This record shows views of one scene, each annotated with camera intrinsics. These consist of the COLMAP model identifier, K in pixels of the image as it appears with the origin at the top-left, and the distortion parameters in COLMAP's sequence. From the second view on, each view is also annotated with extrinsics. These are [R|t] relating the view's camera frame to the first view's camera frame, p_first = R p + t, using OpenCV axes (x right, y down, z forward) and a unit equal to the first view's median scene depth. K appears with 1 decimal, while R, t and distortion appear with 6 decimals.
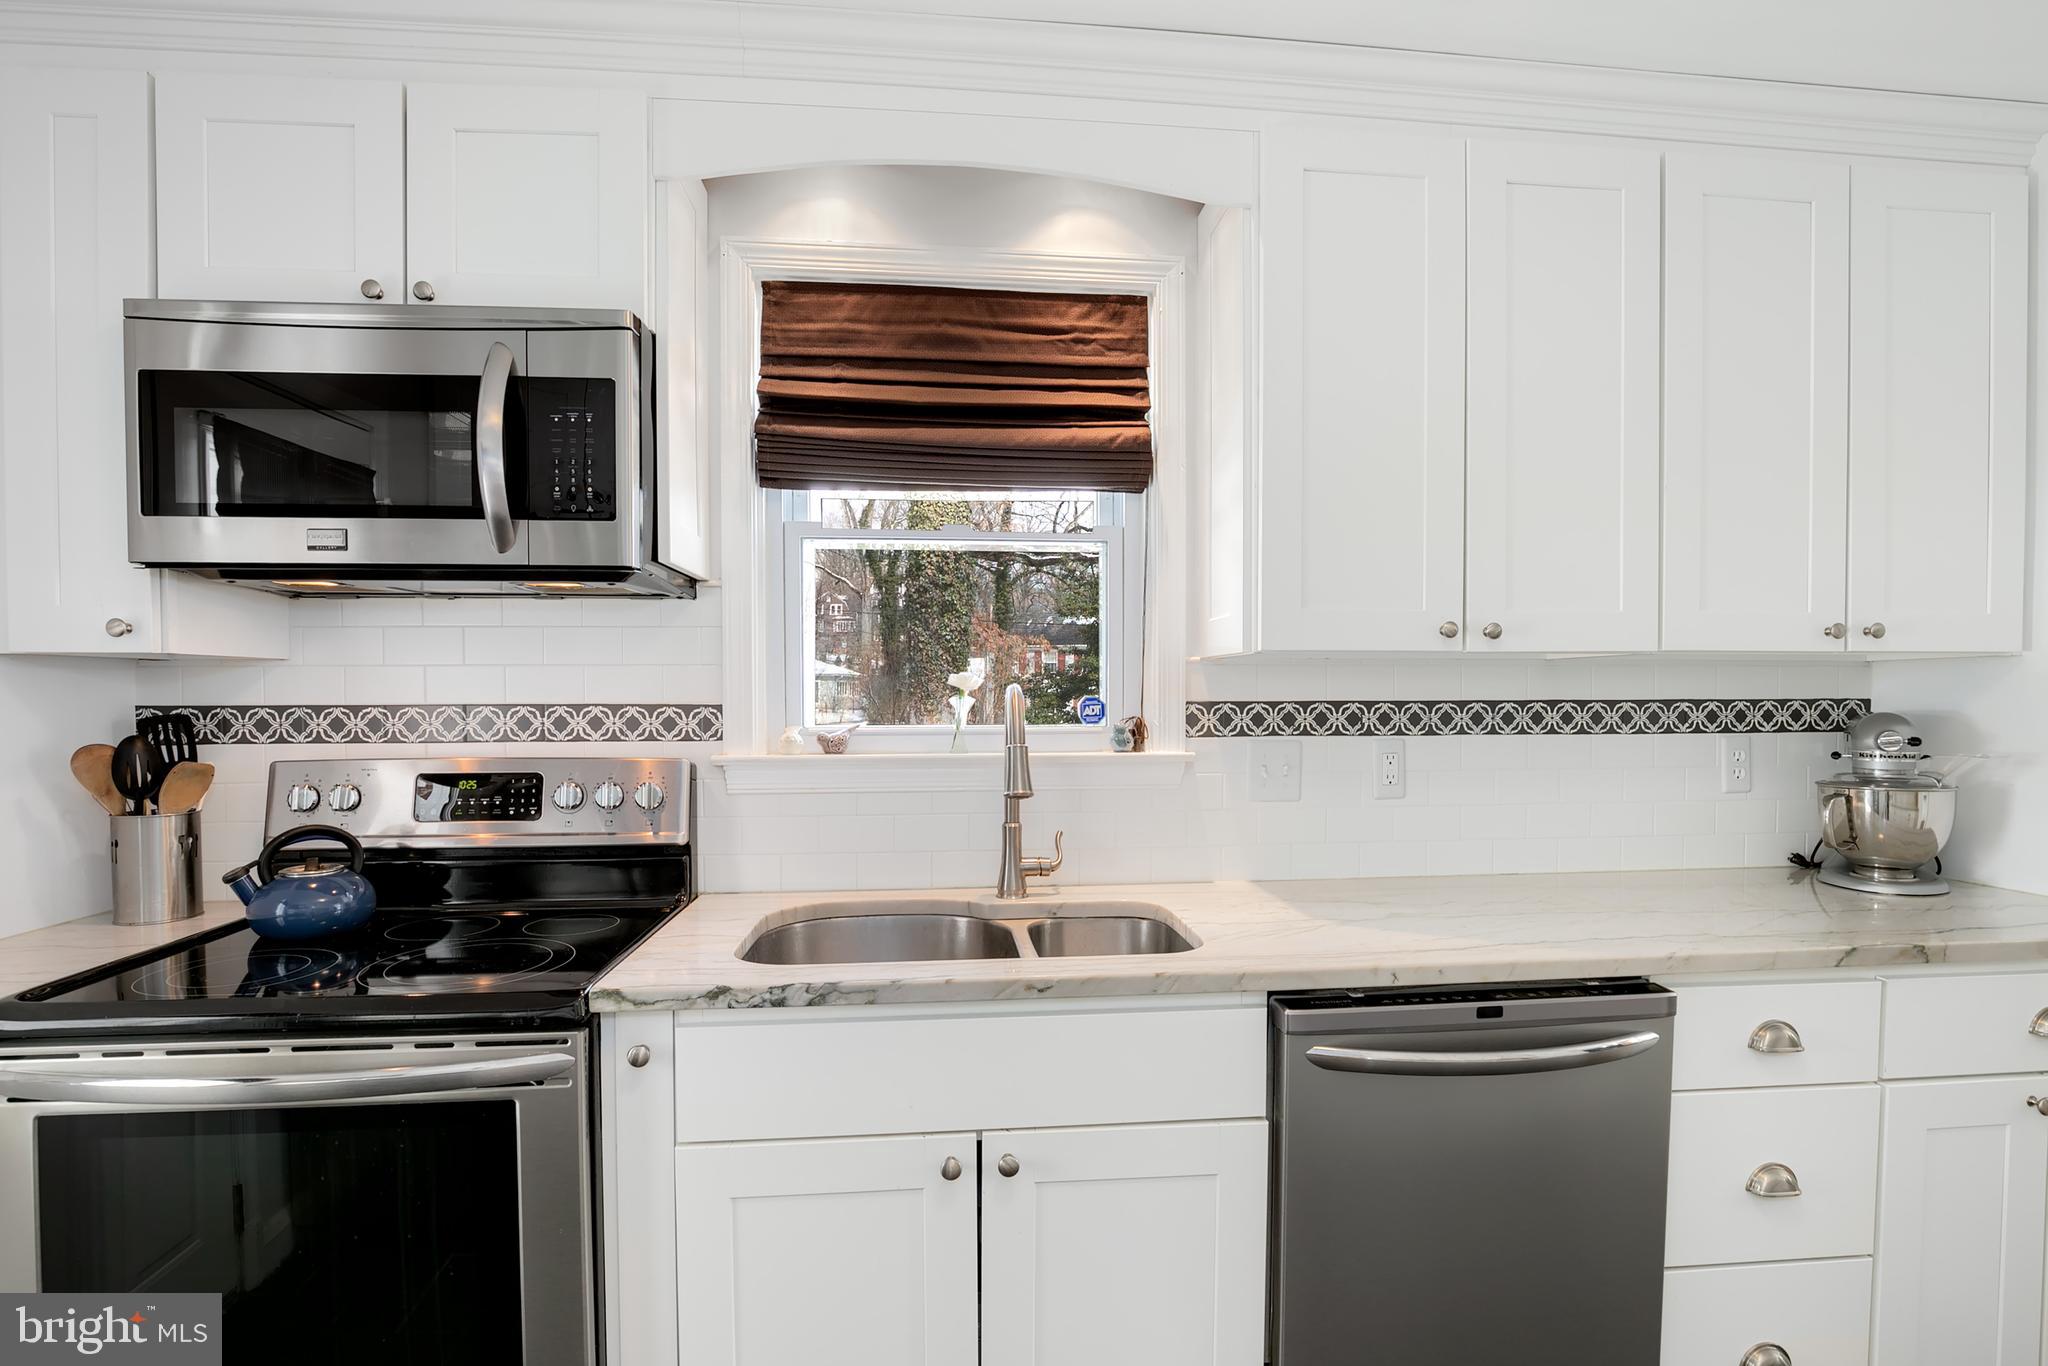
lens RADIAL K [[968.1, 0, 1043.1], [0, 968.1, 723.3], [0, 0, 1]] dist [-0.021360, 0.000028]
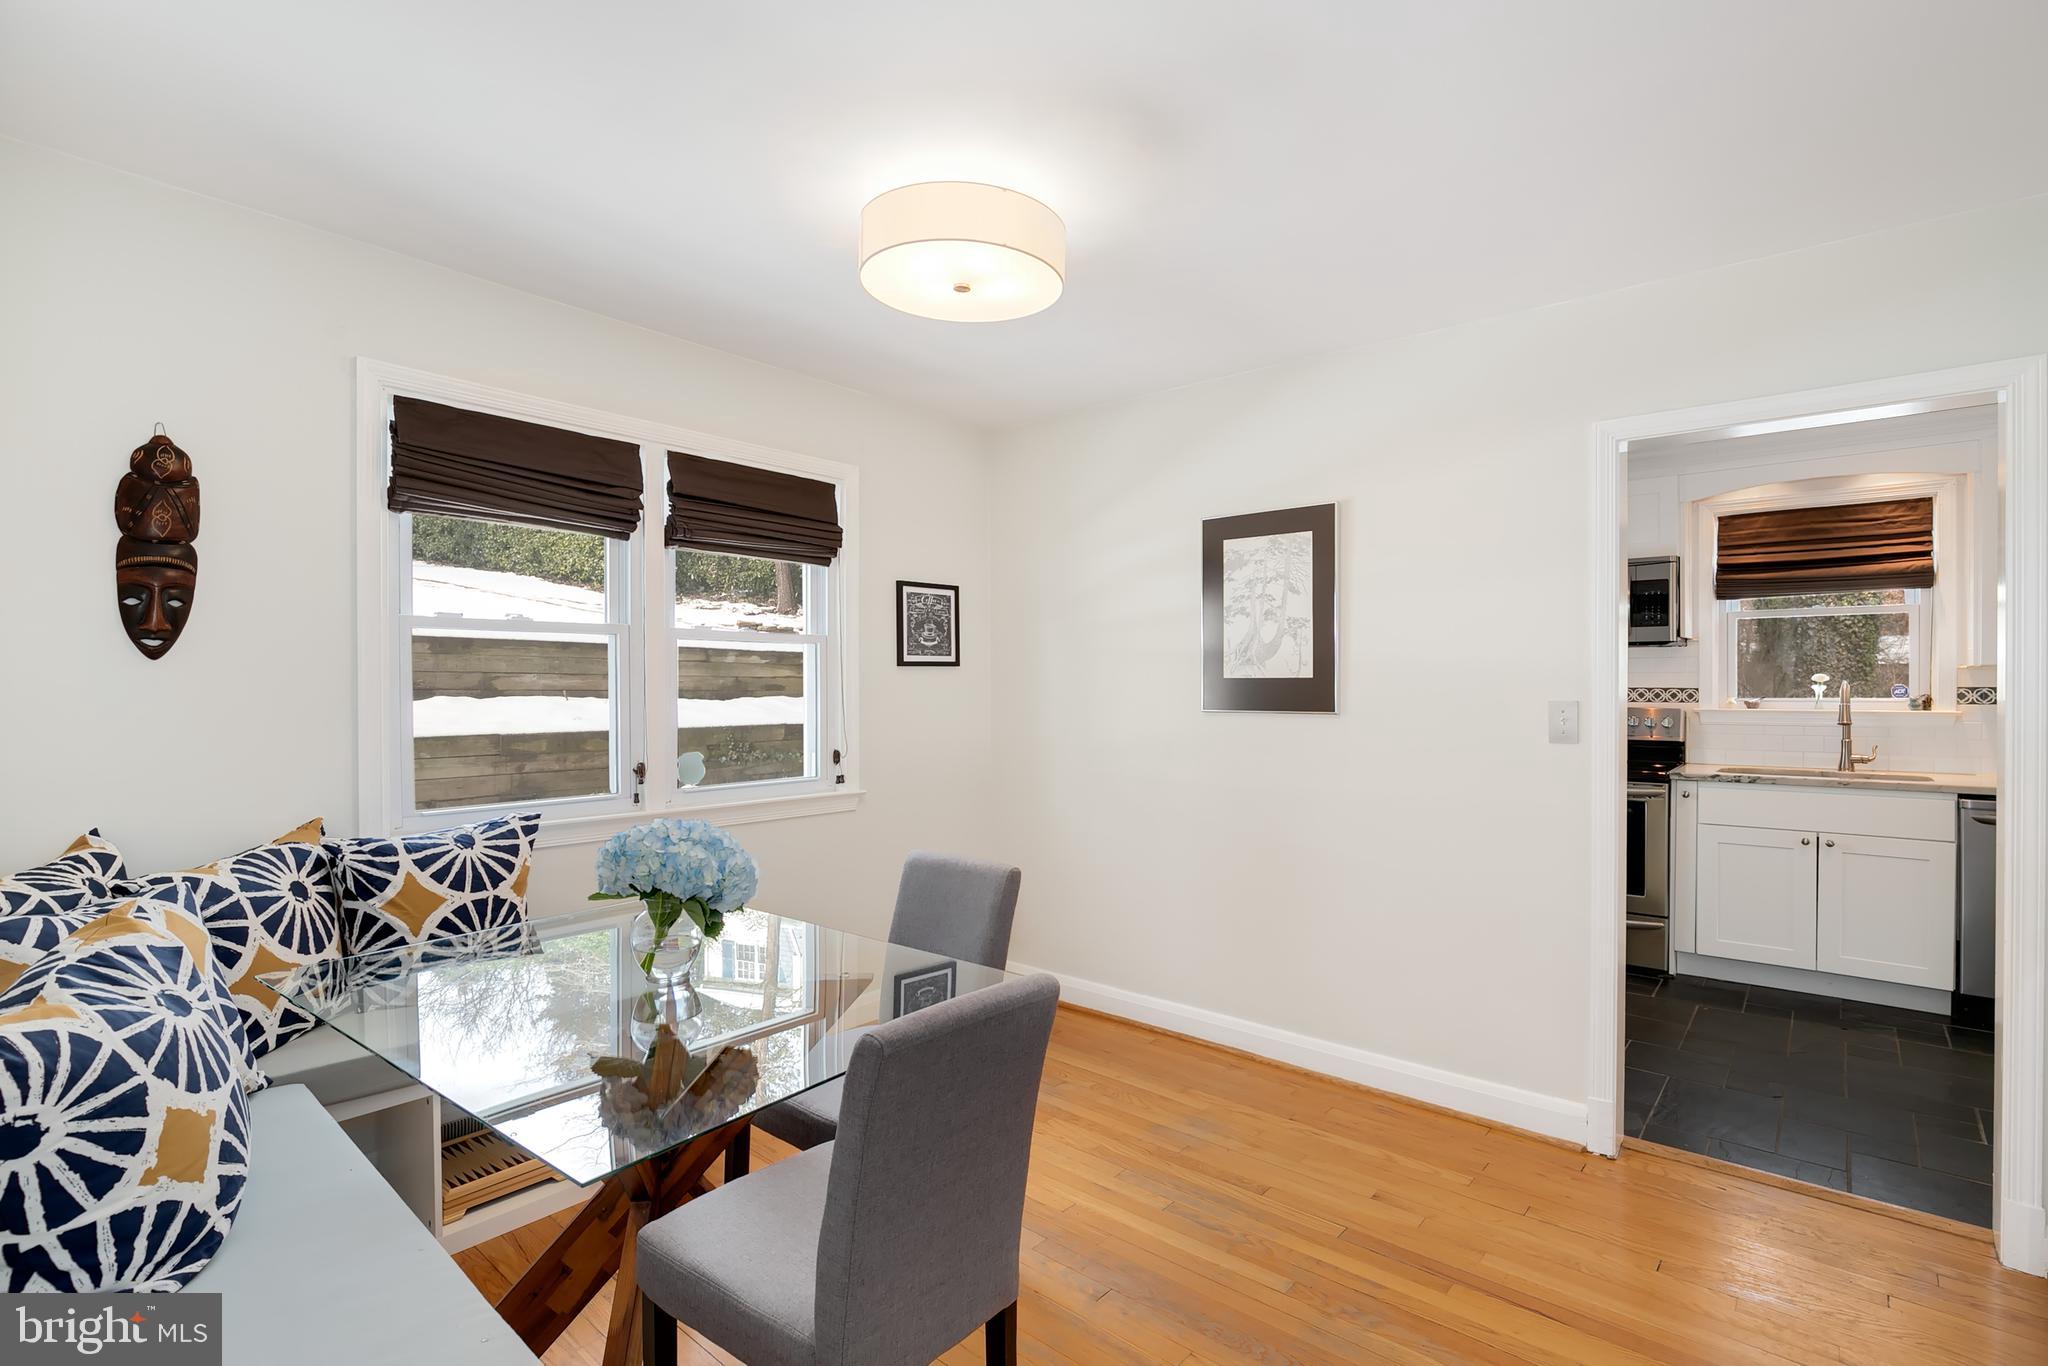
lens RADIAL K [[963.2, 0, 1047.2], [0, 963.2, 690.1], [0, 0, 1]] dist [0.003271, 0.000445]
pose [[0.693065, 0.003148, -0.720868, 0.293281], [-0.018585, 0.999736, -0.013502, 0.049322], [0.720635, 0.022755, 0.692941, -1.891903]]
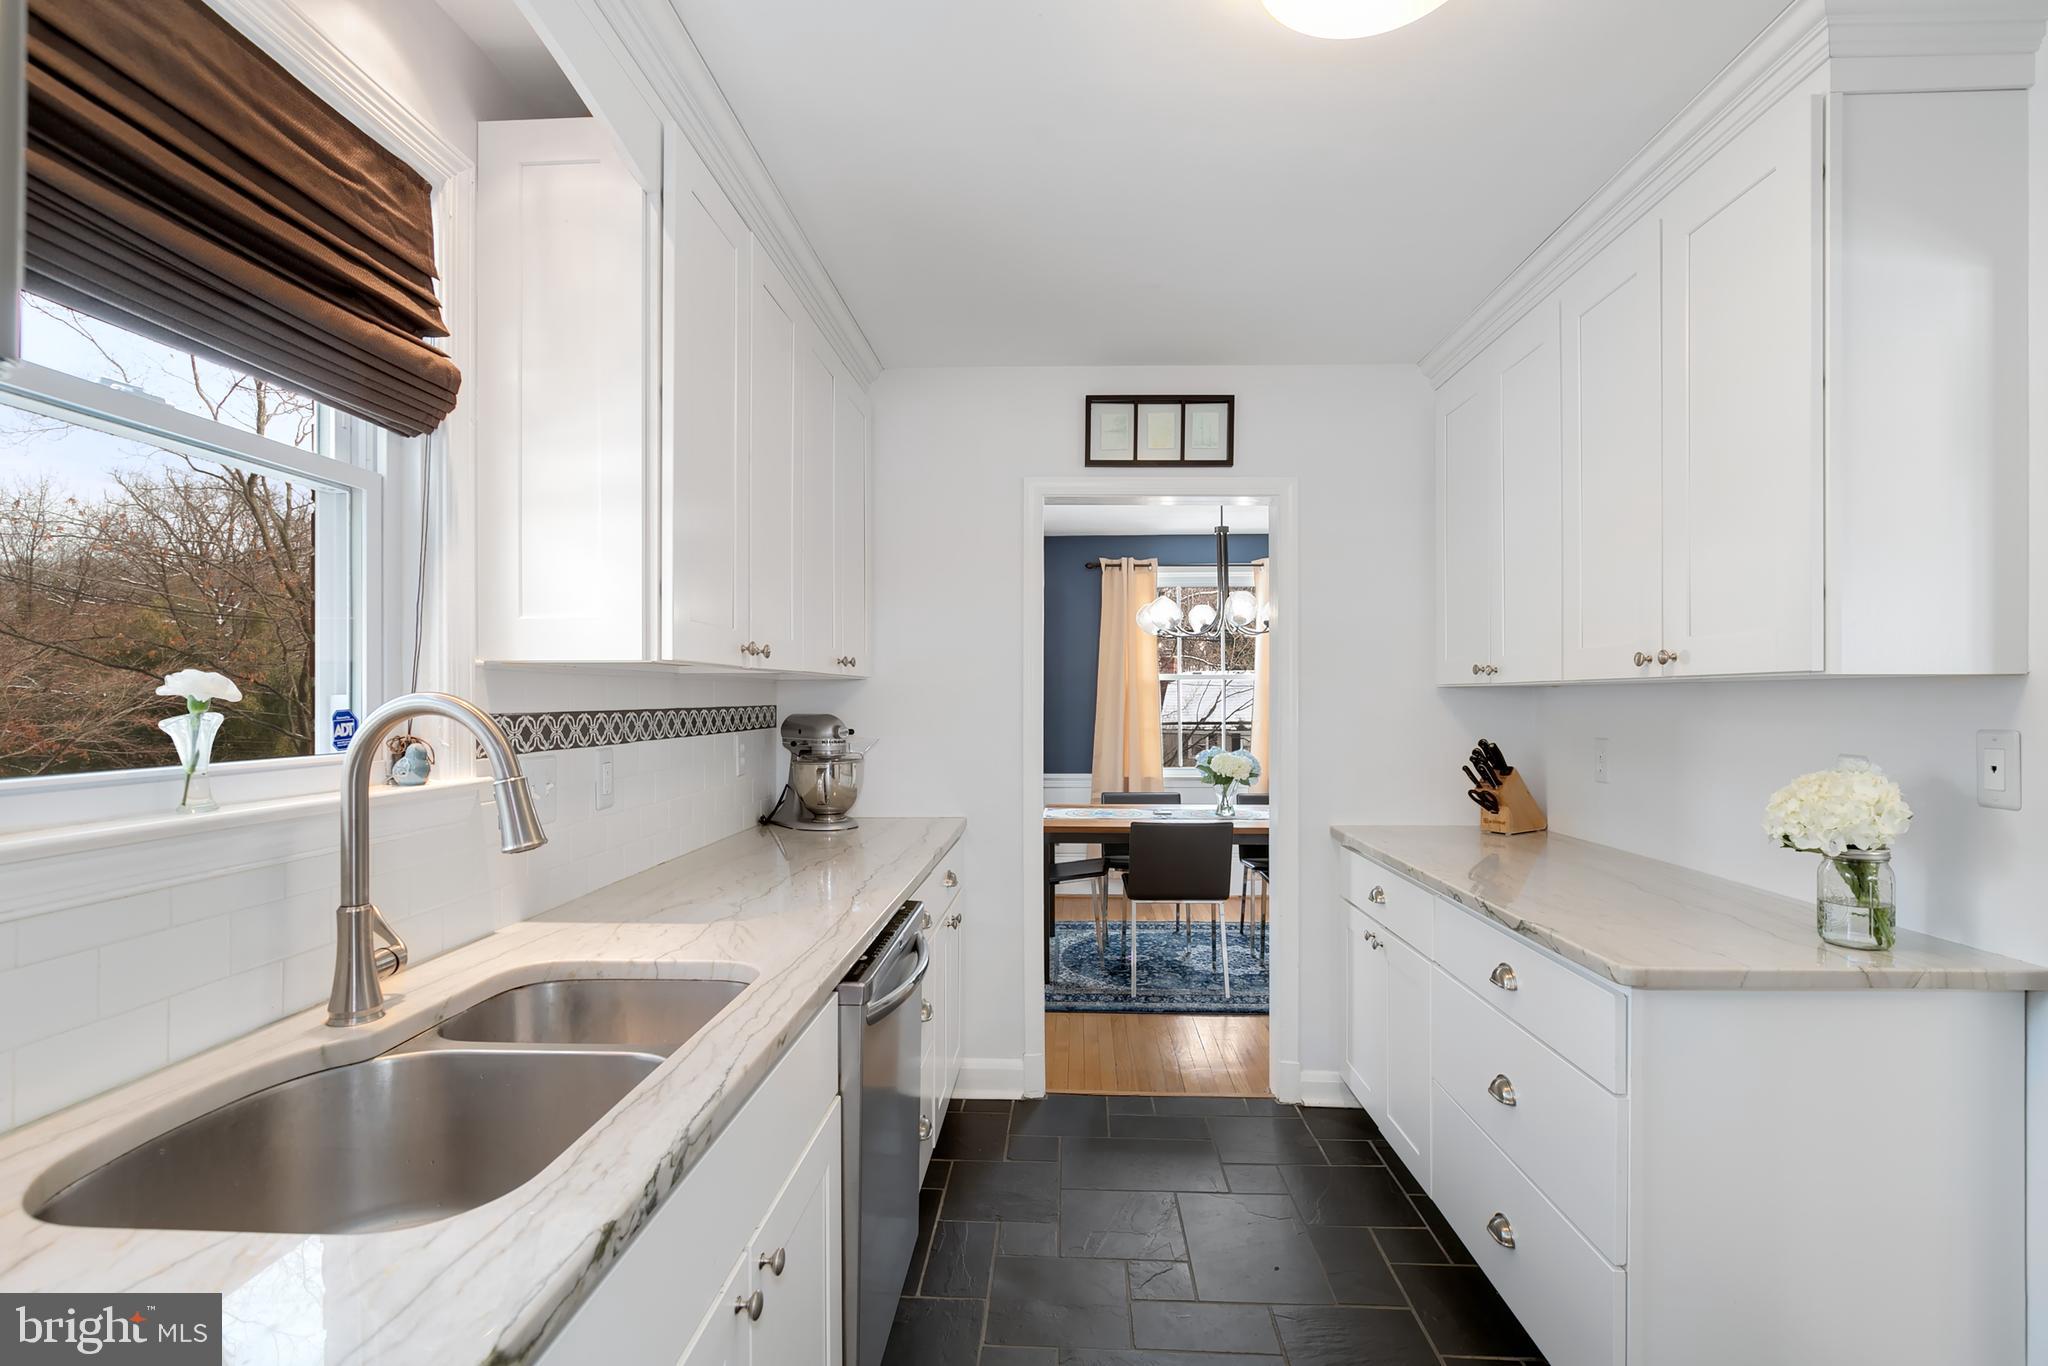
lens RADIAL K [[932.2, 0, 1026.4], [0, 932.2, 699.3], [0, 0, 1]] dist [-0.011075, 0.000431]
pose [[0.144626, 0.000084, 0.989486, -0.549860], [0.031617, 0.999489, -0.004706, -0.017118], [-0.988981, 0.031965, 0.144549, 0.439316]]
